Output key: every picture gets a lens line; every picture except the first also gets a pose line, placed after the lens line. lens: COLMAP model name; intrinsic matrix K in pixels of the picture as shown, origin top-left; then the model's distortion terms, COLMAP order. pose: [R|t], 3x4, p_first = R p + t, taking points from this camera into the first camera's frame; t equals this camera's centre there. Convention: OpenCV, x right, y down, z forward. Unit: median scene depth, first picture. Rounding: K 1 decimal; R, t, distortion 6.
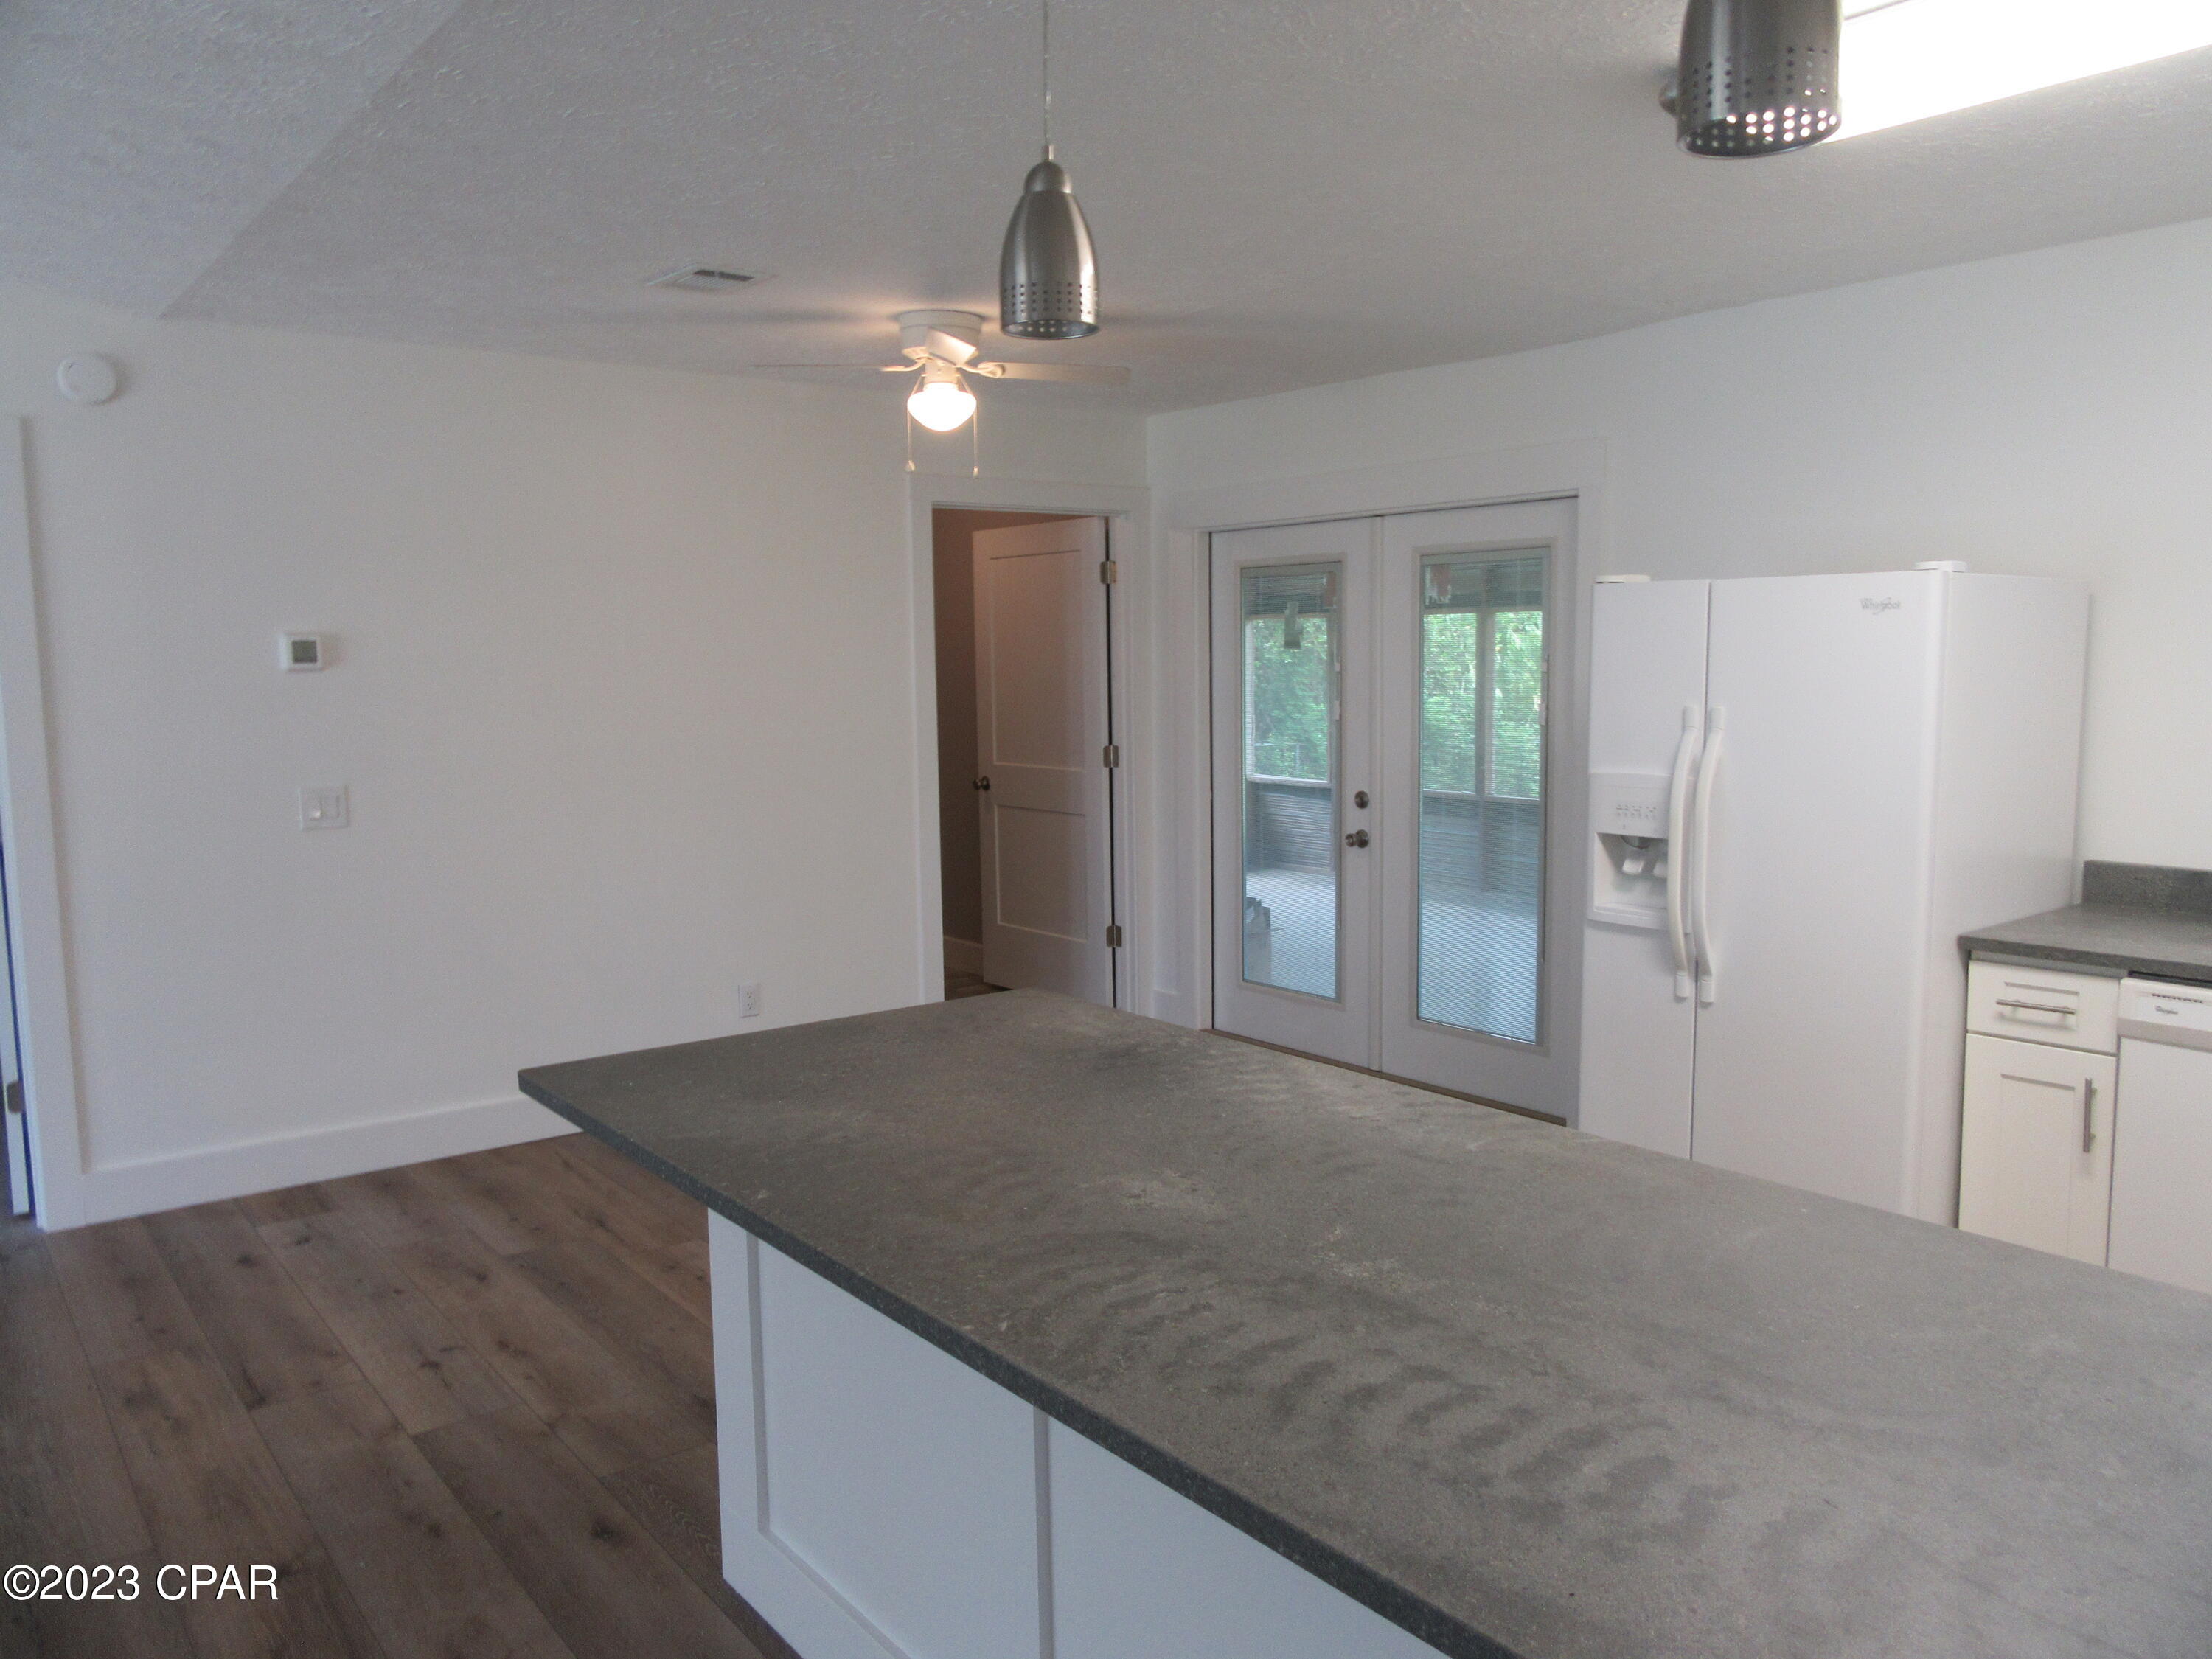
lens RADIAL K [[1631.6, 0, 1103.2], [0, 1631.6, 835.0], [0, 0, 1]] dist [-0.019802, 0.028878]
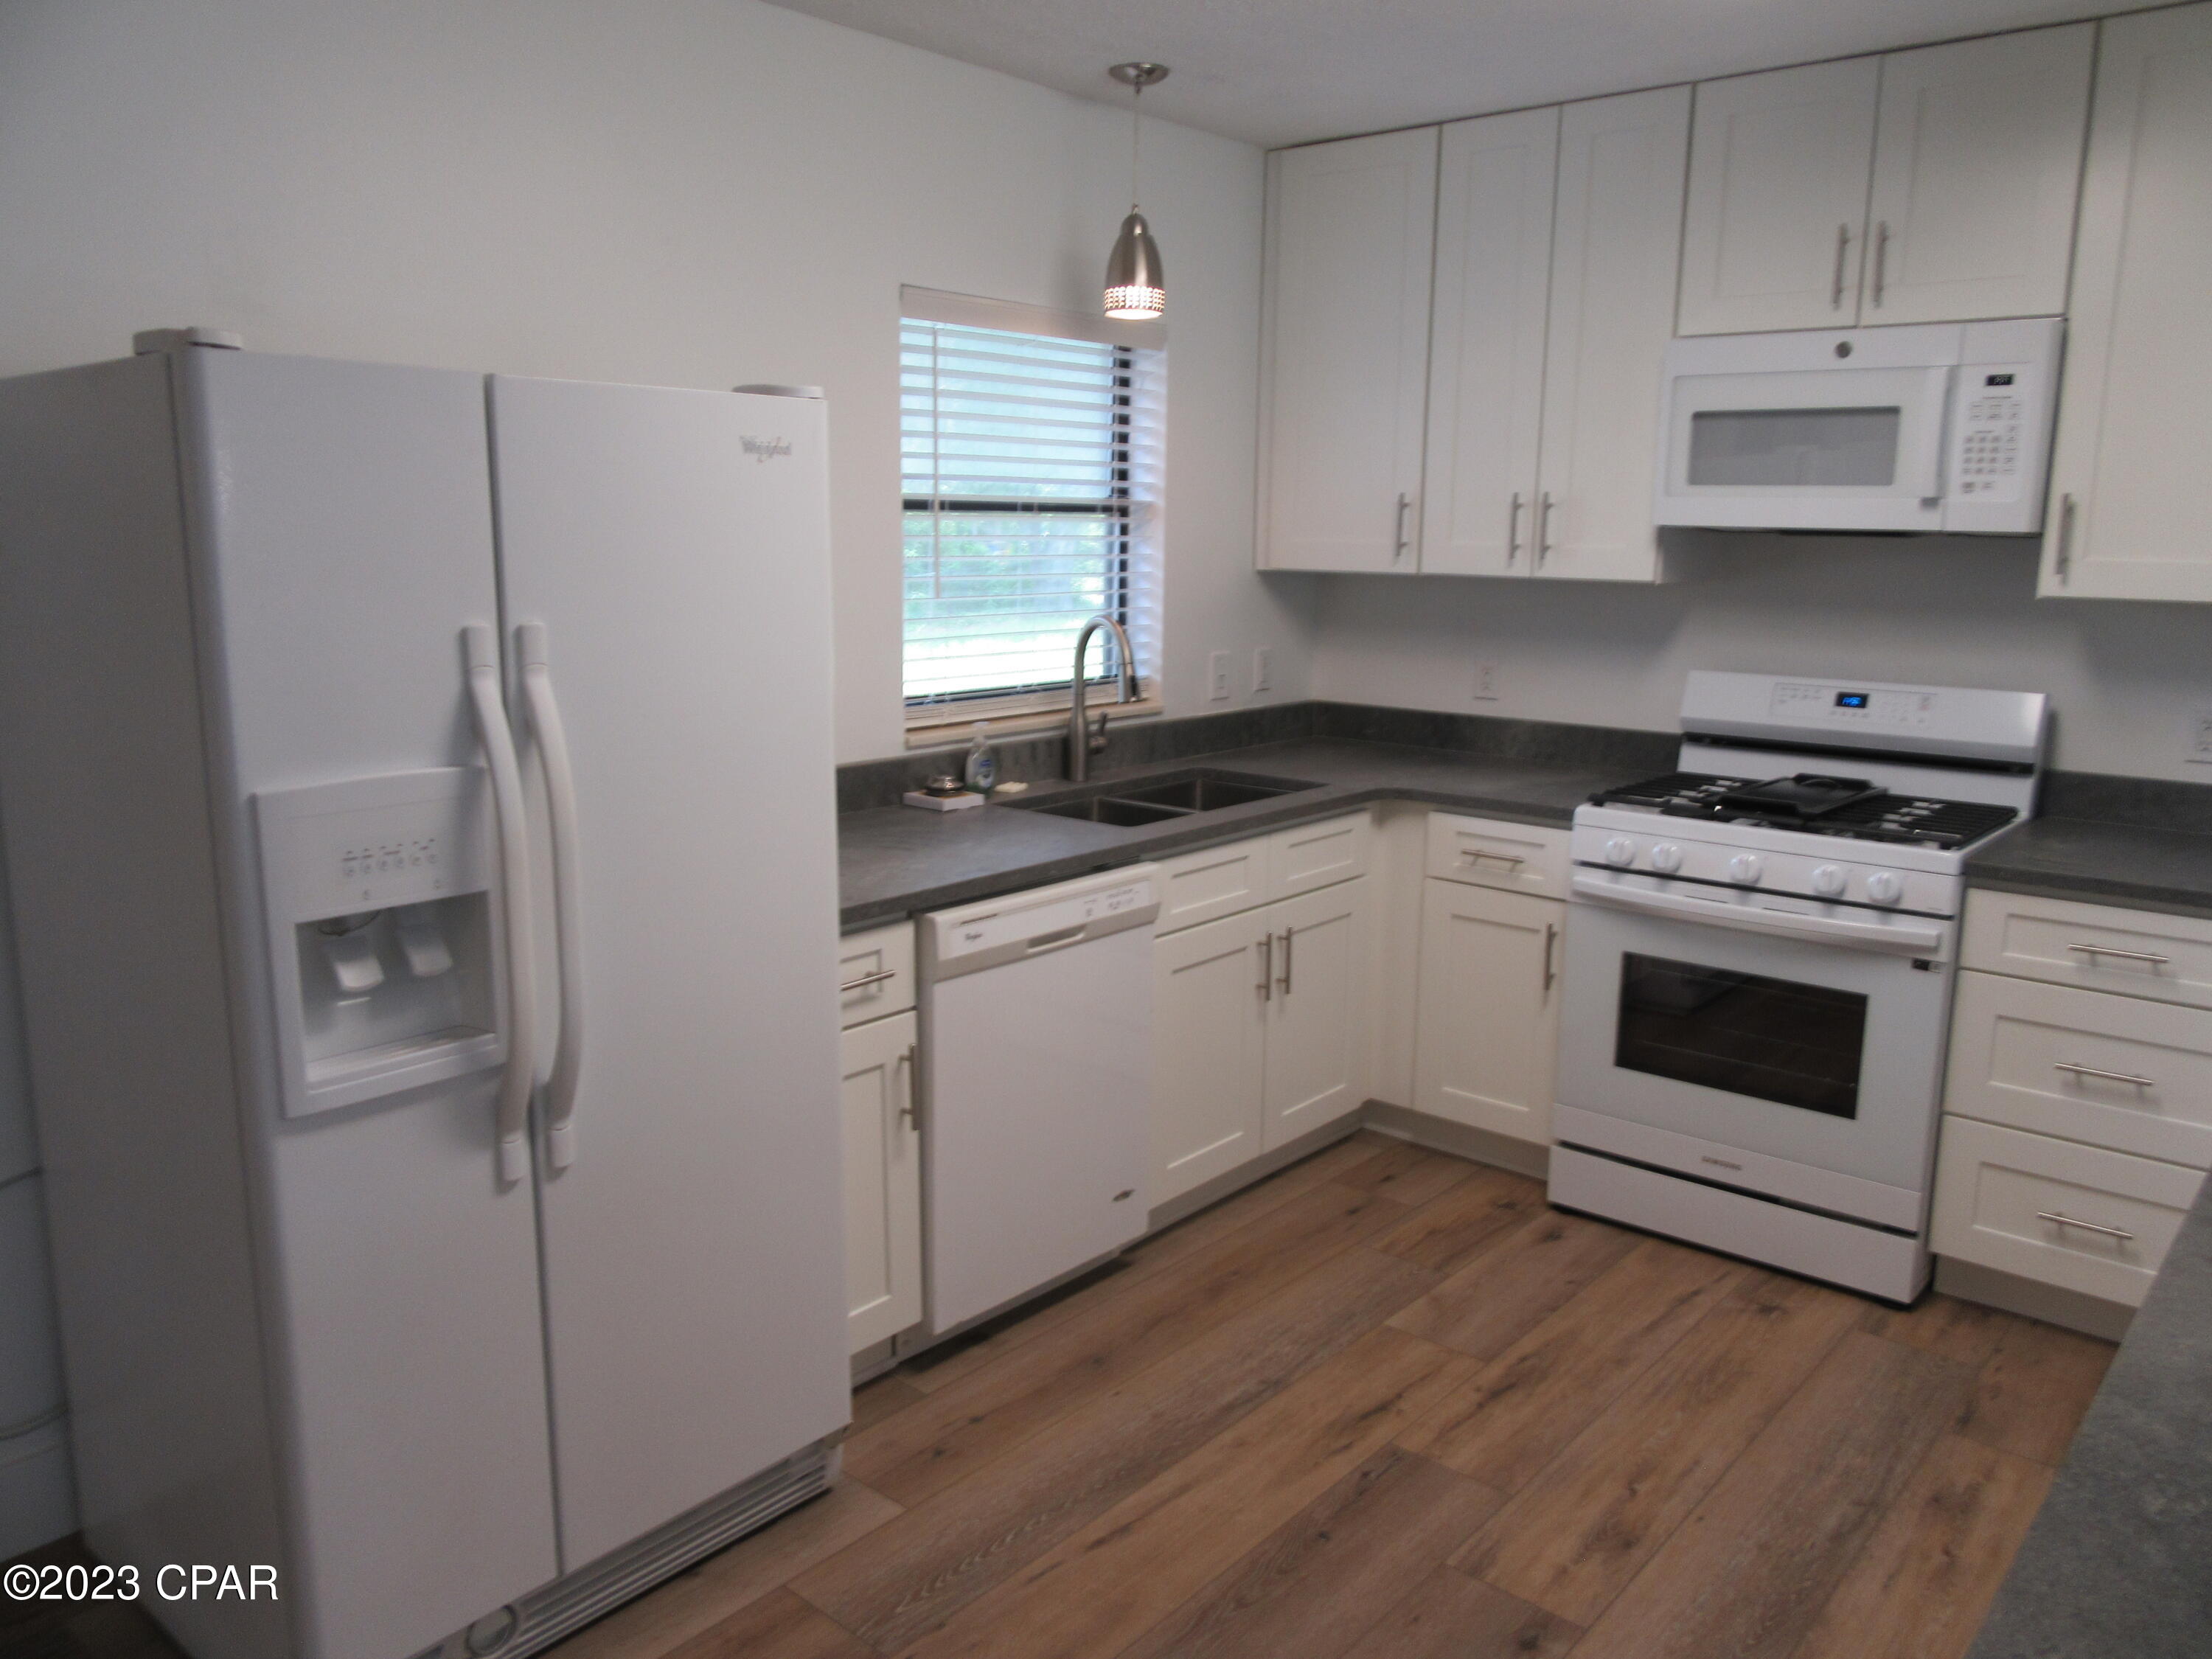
lens RADIAL K [[1631.6, 0, 1114.2], [0, 1631.6, 836.7], [0, 0, 1]] dist [-0.019802, 0.028878]
pose [[-0.197427, -0.176157, 0.964361, -0.166018], [0.101653, 0.974741, 0.198864, -0.090493], [-0.975033, 0.137291, -0.174533, 0.858180]]
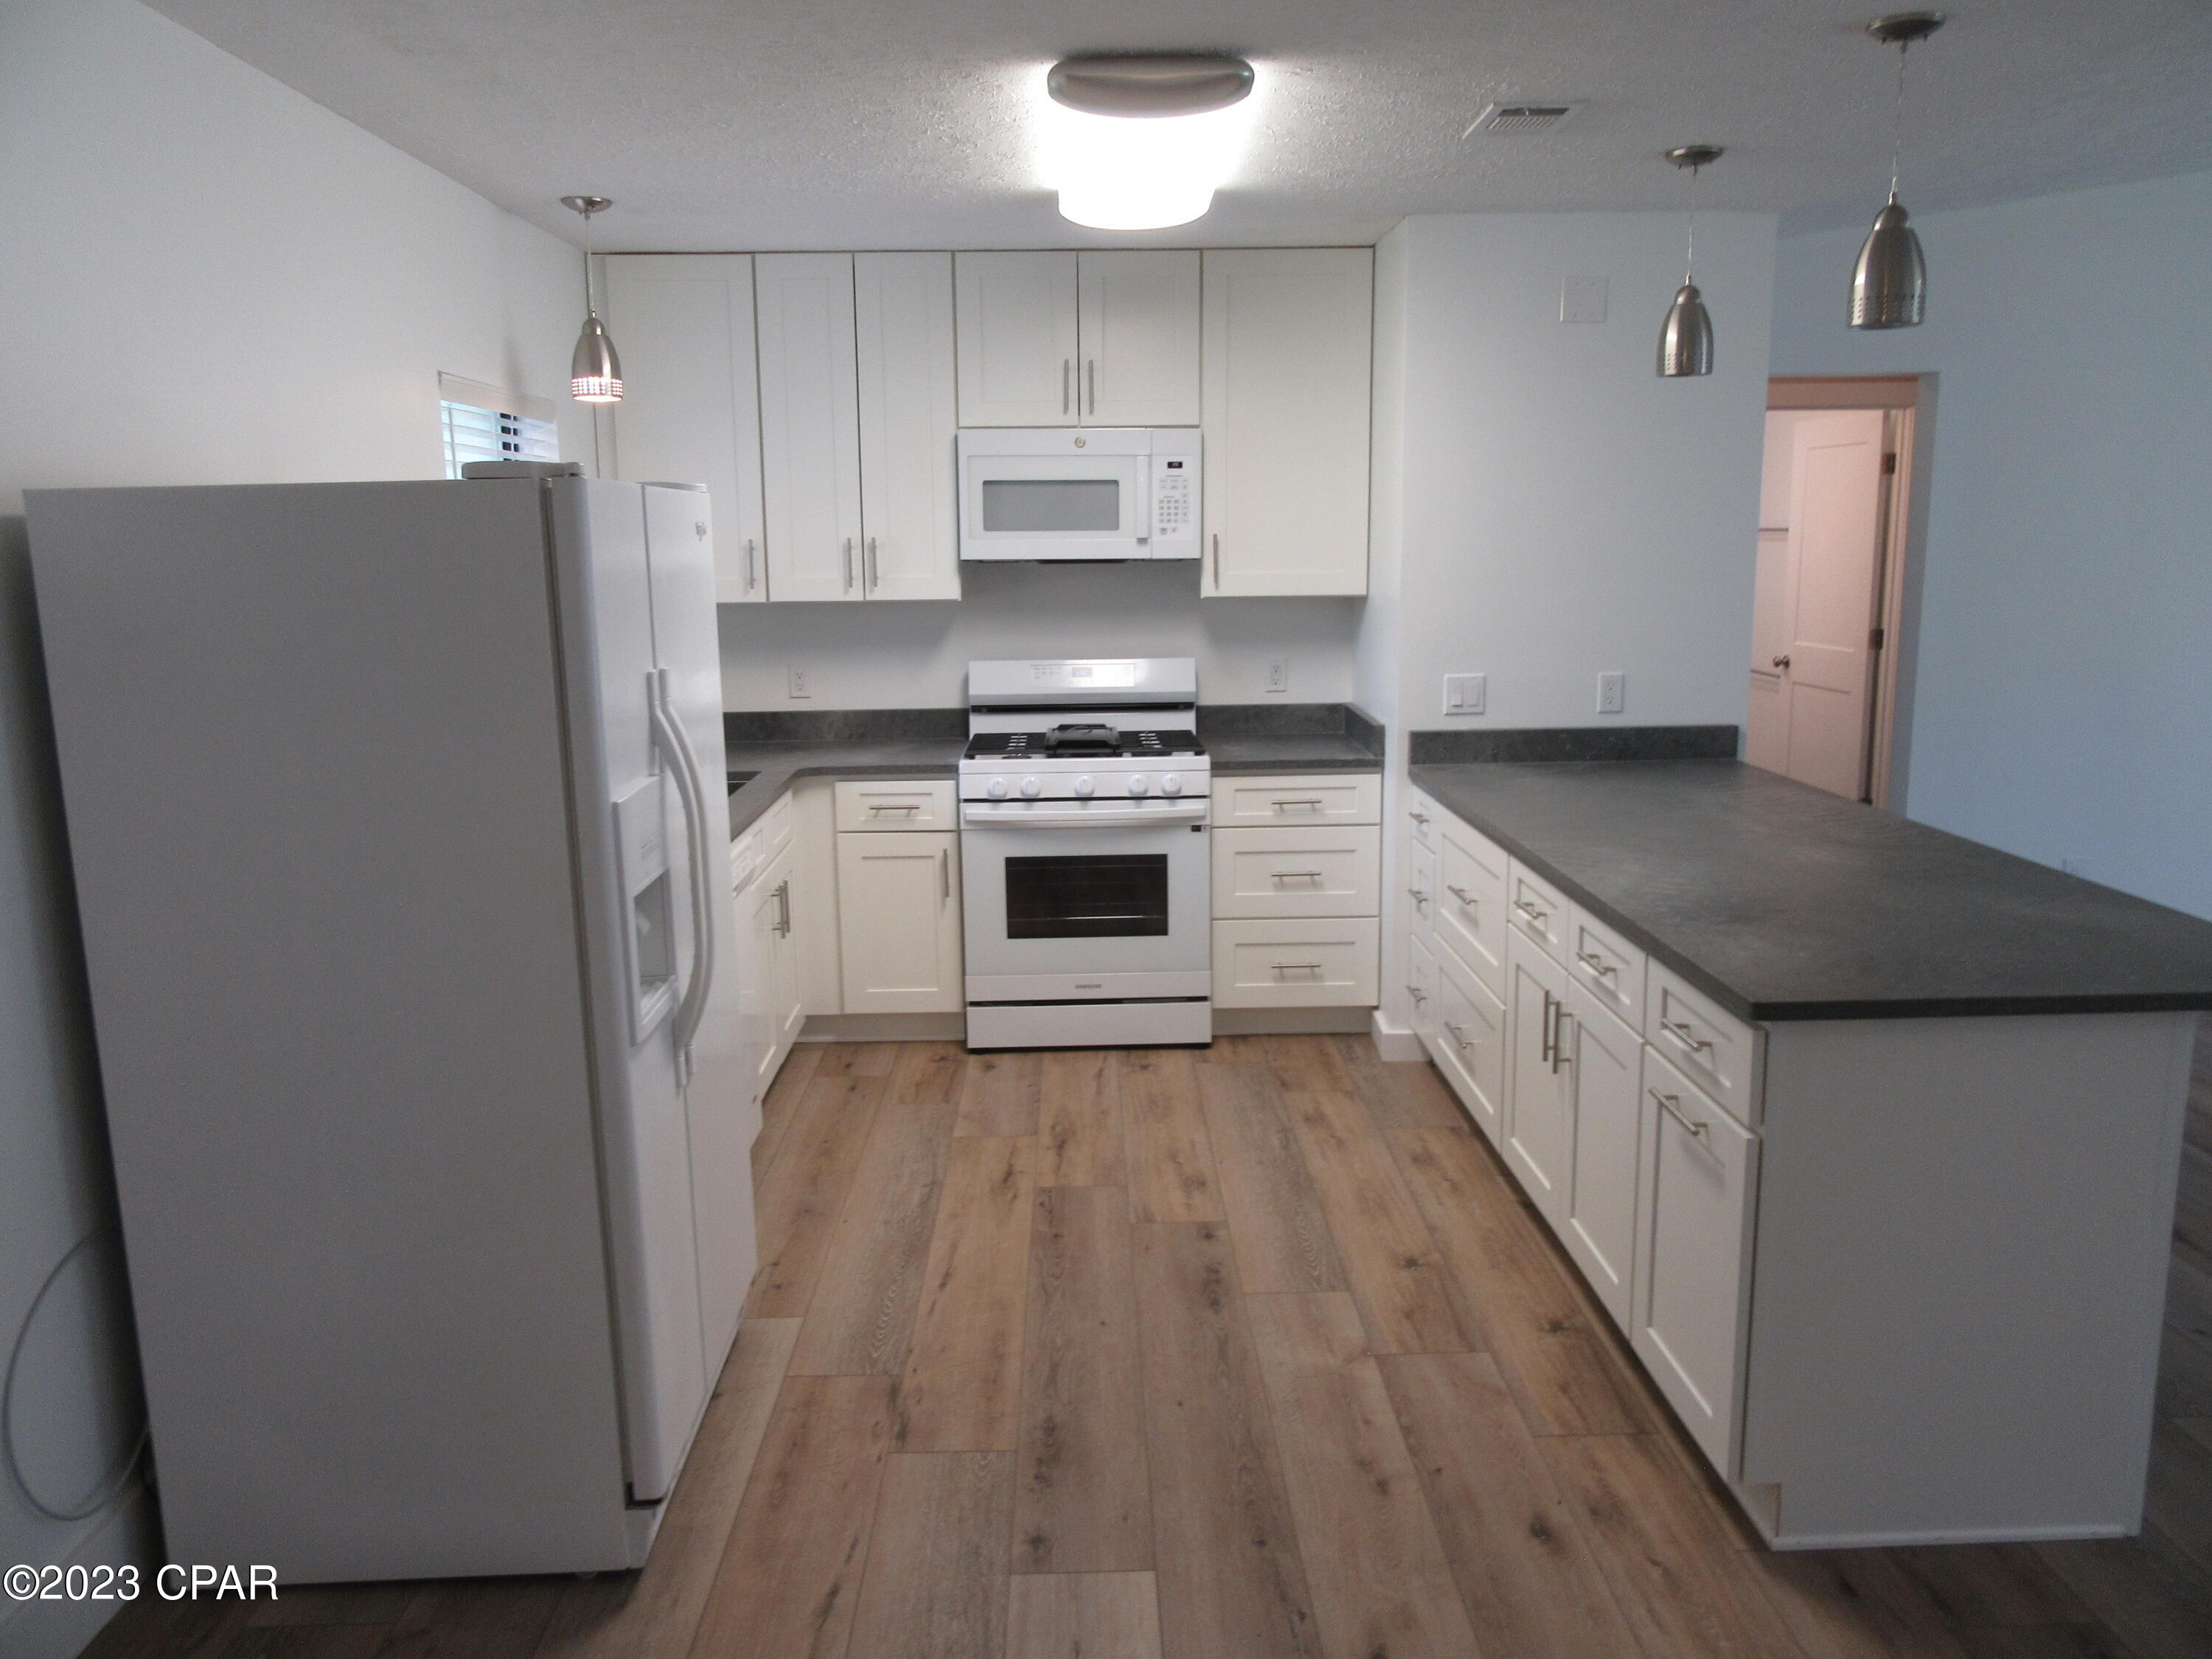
lens RADIAL K [[1631.6, 0, 1105.3], [0, 1631.6, 834.8], [0, 0, 1]] dist [-0.019802, 0.028878]
pose [[-0.799414, -0.085065, 0.594728, -0.192028], [0.090459, 0.961597, 0.259132, -0.162861], [-0.593931, 0.260952, -0.761019, 1.350396]]
